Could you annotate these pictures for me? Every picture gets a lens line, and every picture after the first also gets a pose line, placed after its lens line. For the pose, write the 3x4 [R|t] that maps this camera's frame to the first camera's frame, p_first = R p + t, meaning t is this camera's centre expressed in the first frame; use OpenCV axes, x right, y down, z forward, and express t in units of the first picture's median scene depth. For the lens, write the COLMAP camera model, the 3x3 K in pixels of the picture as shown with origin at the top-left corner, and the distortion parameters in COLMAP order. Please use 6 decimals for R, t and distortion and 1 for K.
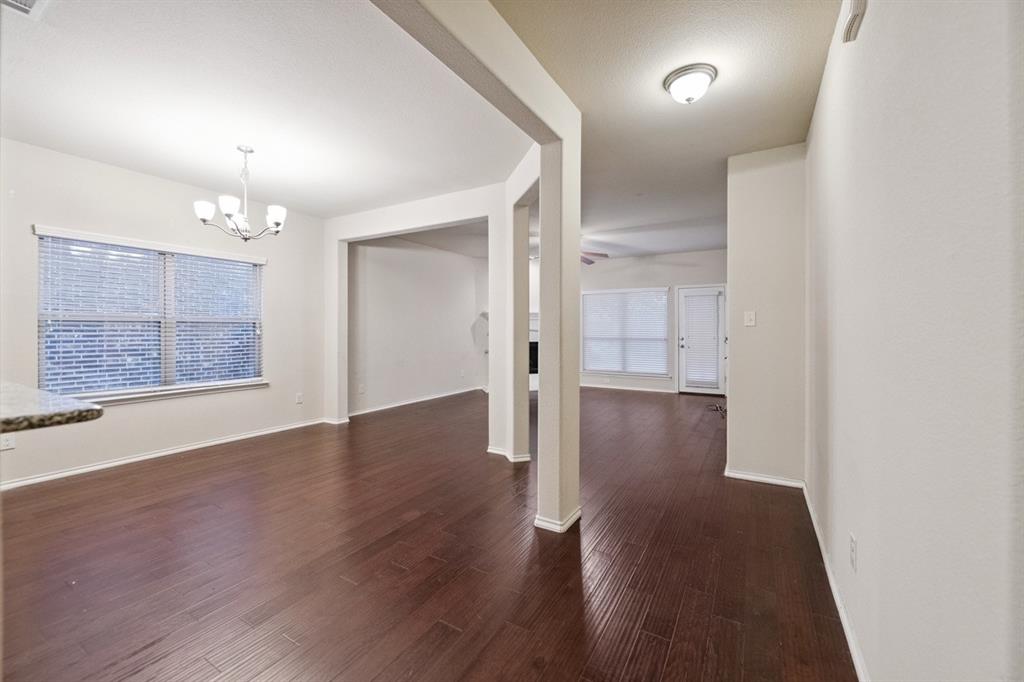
lens RADIAL K [[416.0, 0, 519.3], [0, 416.0, 315.1], [0, 0, 1]] dist [-0.000668, -0.000034]
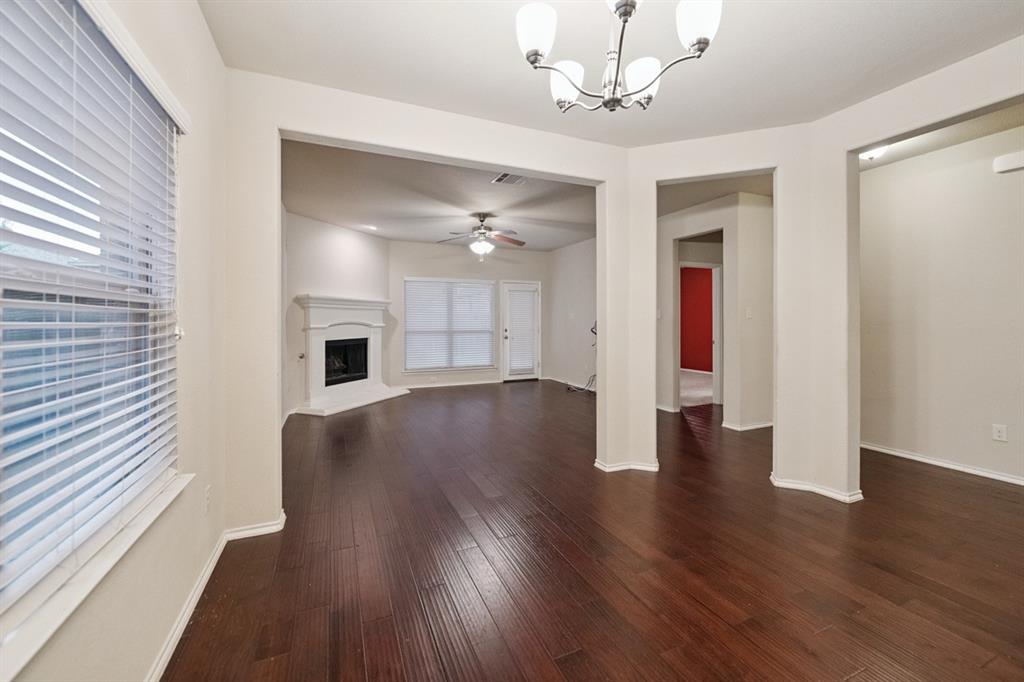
lens RADIAL K [[416.0, 0, 519.3], [0, 416.0, 315.1], [0, 0, 1]] dist [-0.000668, -0.000034]
pose [[0.591896, 0.009535, 0.805958, -0.433233], [-0.026919, 0.999606, 0.007944, 0.008479], [-0.805565, -0.026398, 0.591919, 0.341923]]
